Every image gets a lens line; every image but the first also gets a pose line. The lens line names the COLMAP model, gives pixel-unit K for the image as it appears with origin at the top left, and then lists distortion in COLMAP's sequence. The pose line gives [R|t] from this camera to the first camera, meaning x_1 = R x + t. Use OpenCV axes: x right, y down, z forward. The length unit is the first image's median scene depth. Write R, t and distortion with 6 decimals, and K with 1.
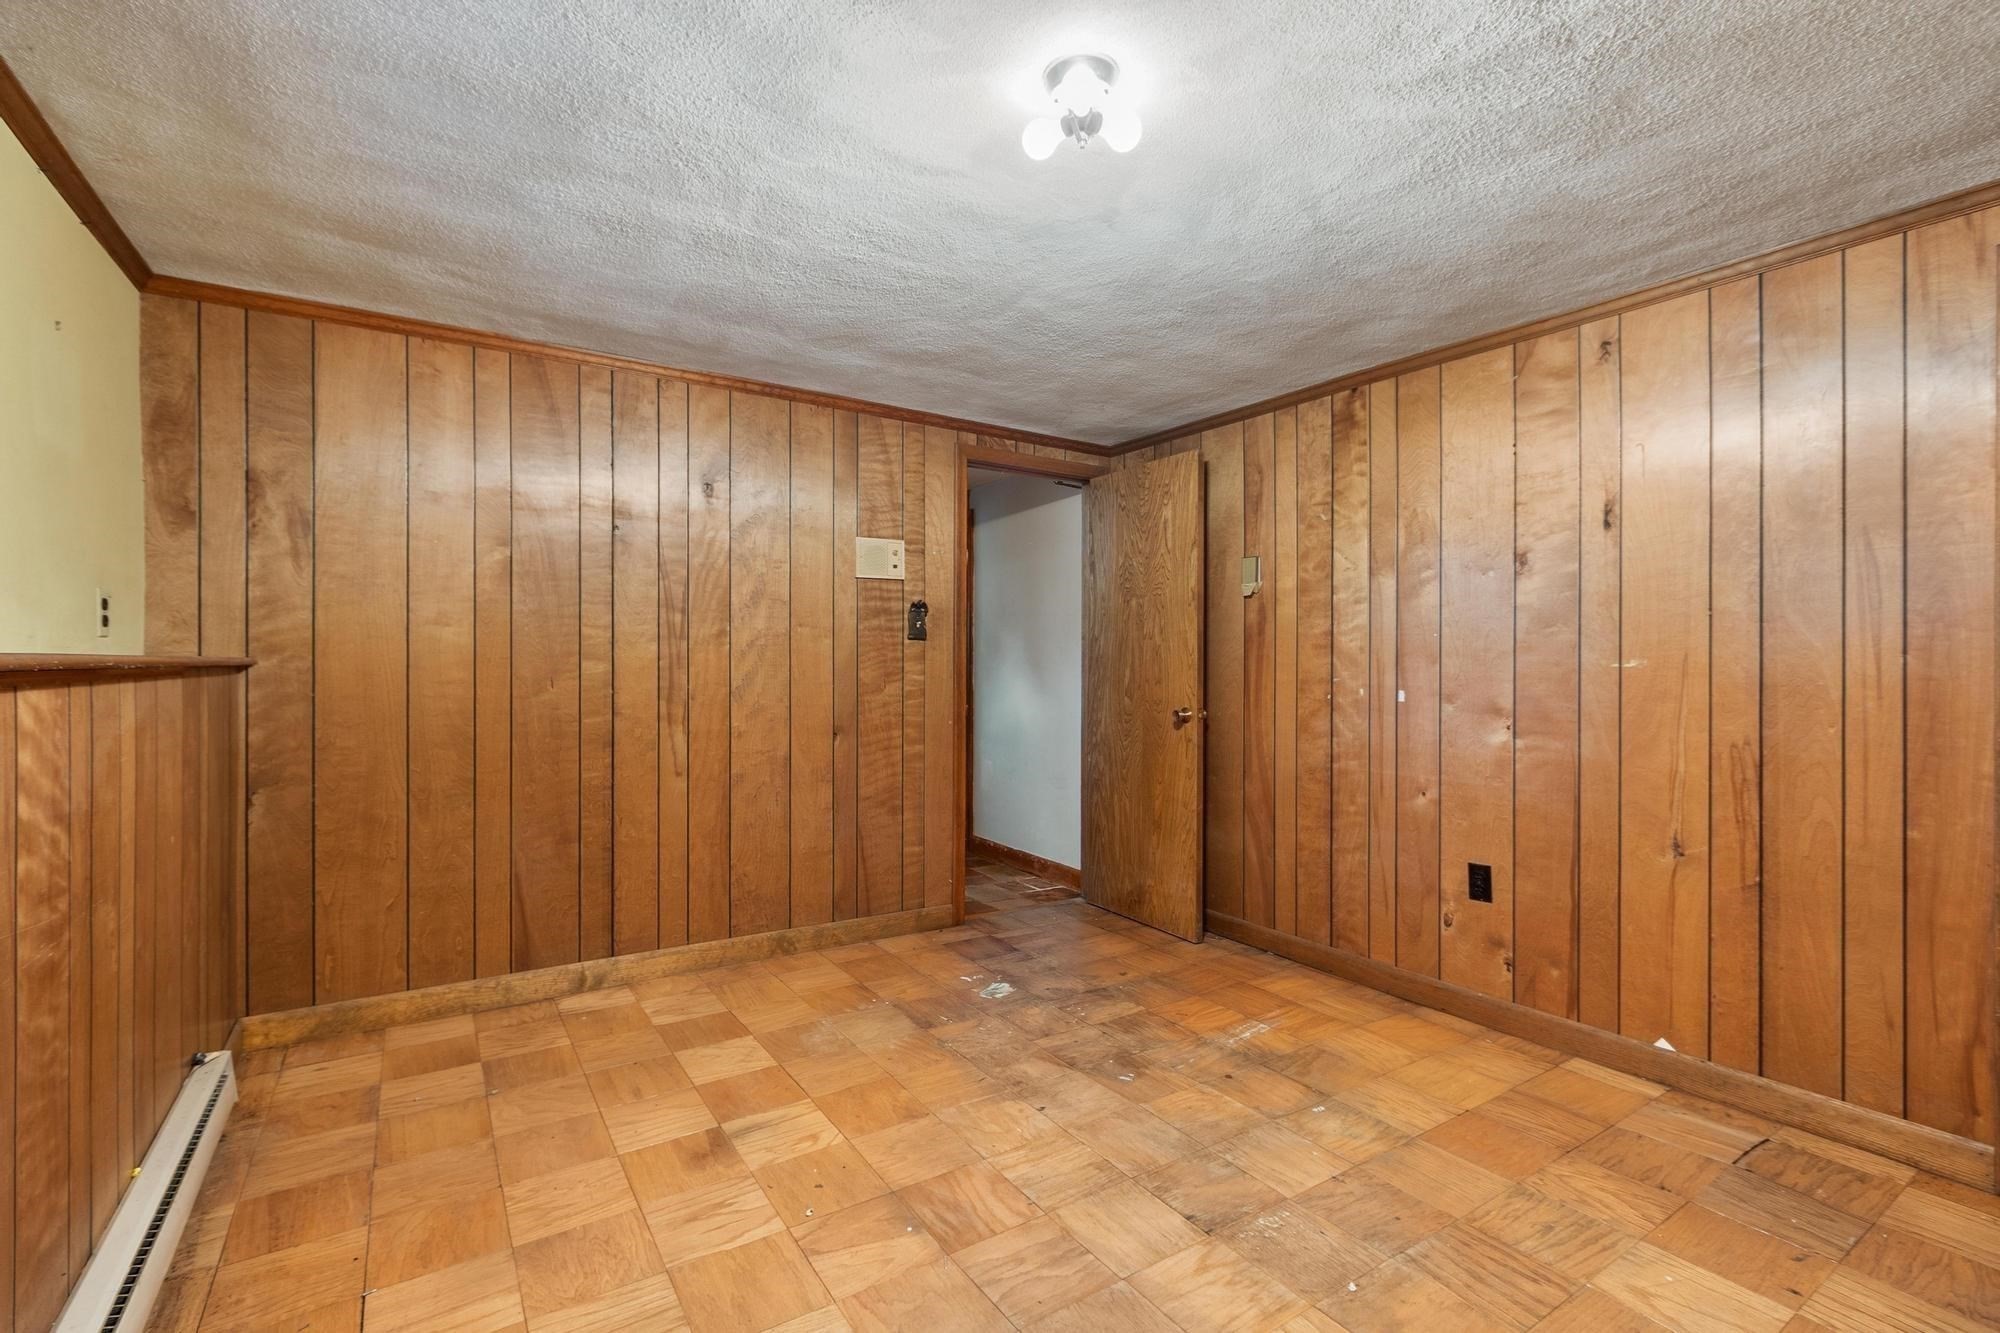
lens RADIAL K [[883.4, 0, 989.0], [0, 883.4, 667.1], [0, 0, 1]] dist [-0.001359, 0.000121]
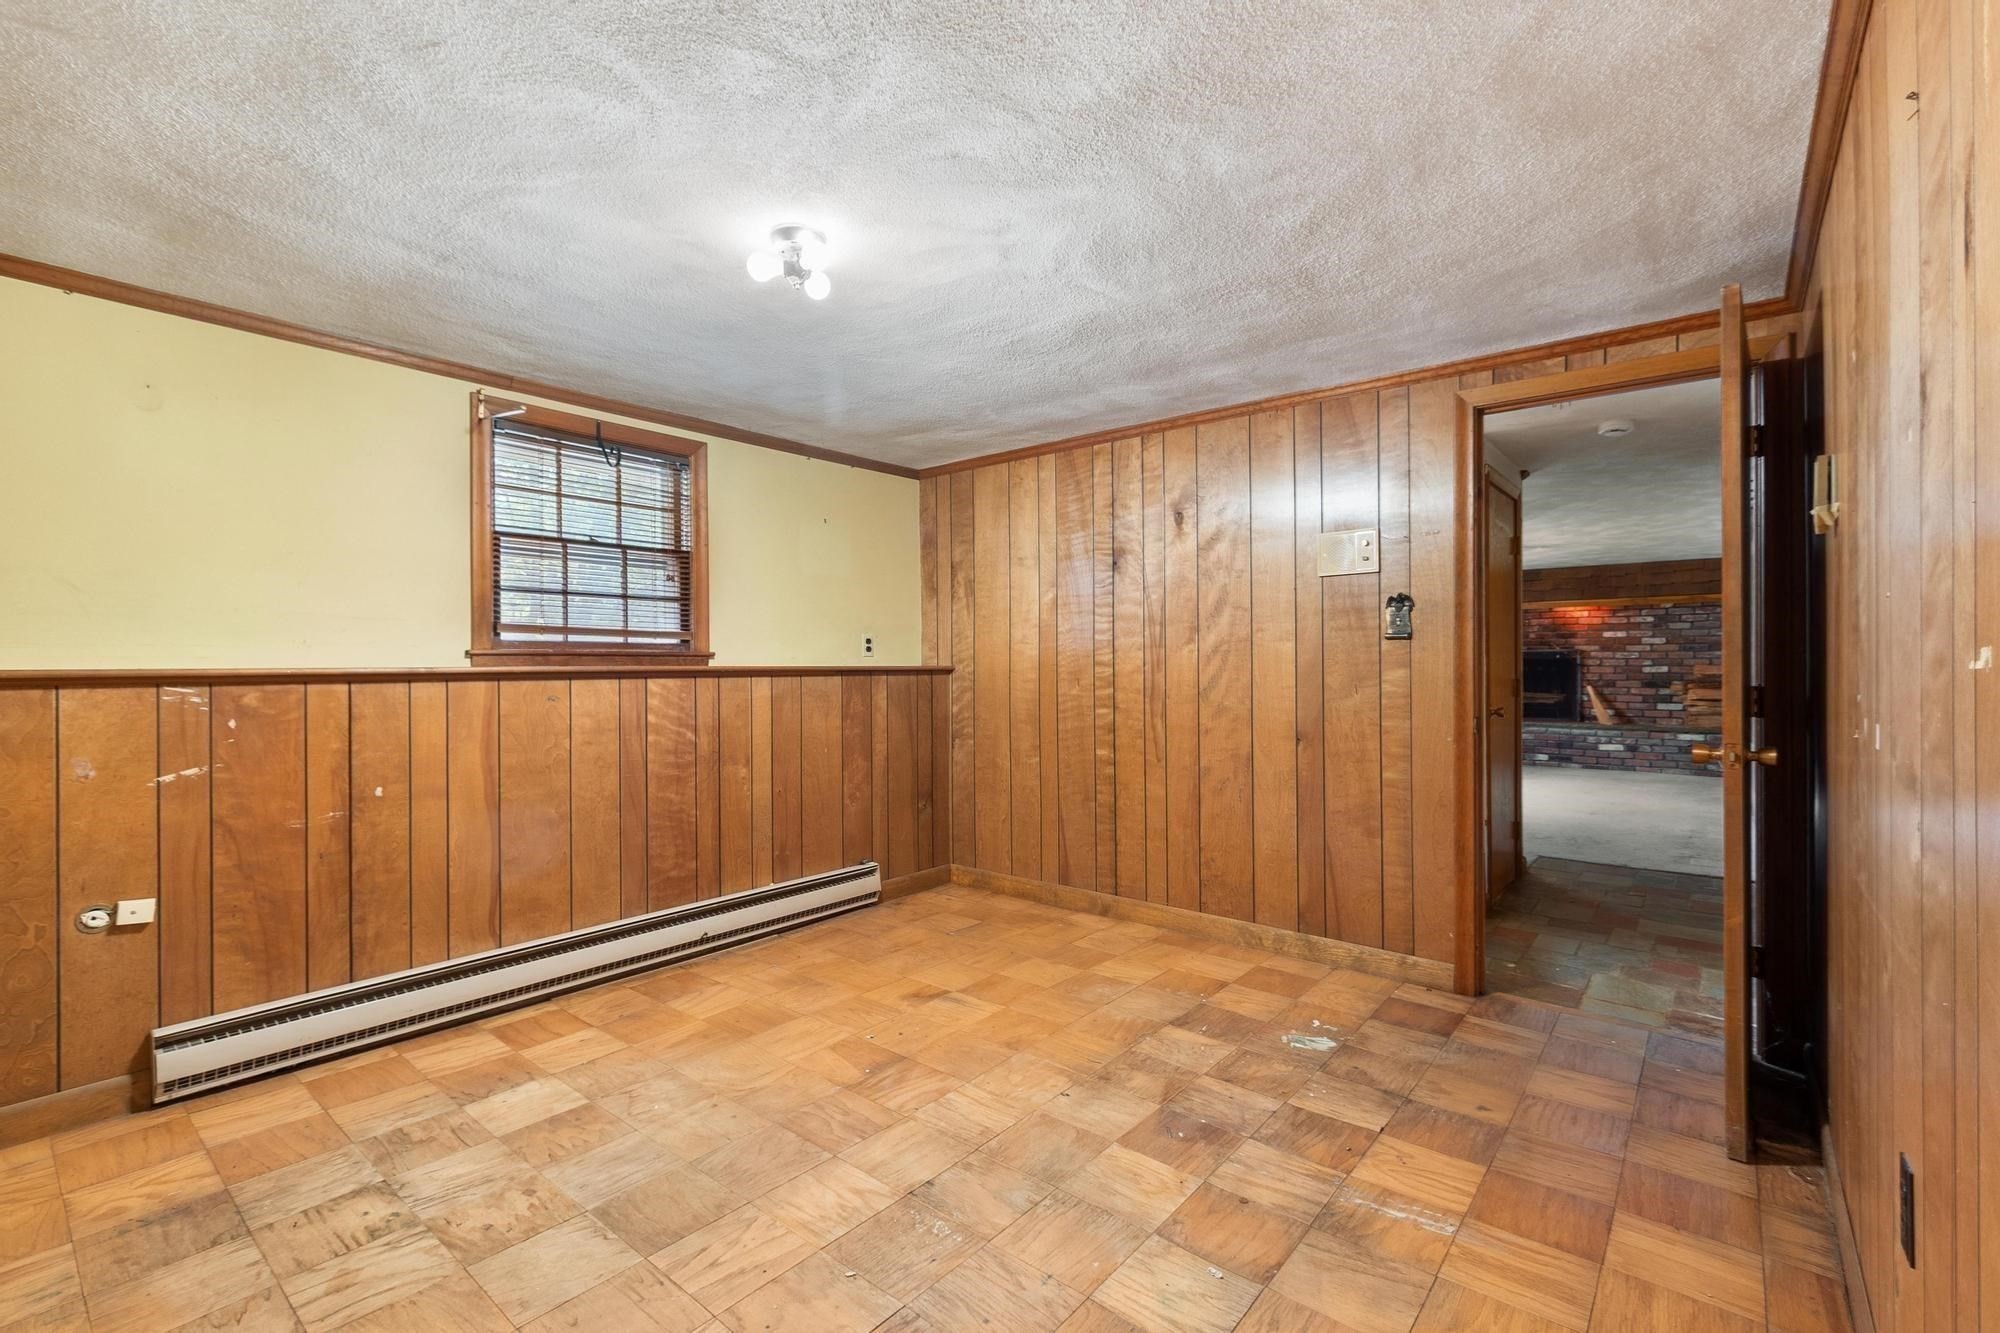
lens RADIAL K [[883.4, 0, 989.0], [0, 883.4, 667.1], [0, 0, 1]] dist [-0.001359, 0.000121]
pose [[0.291451, -0.005390, -0.956570, 0.741532], [-0.000986, 0.999982, -0.005935, 0.002461], [0.956585, 0.002673, 0.291441, 0.439018]]
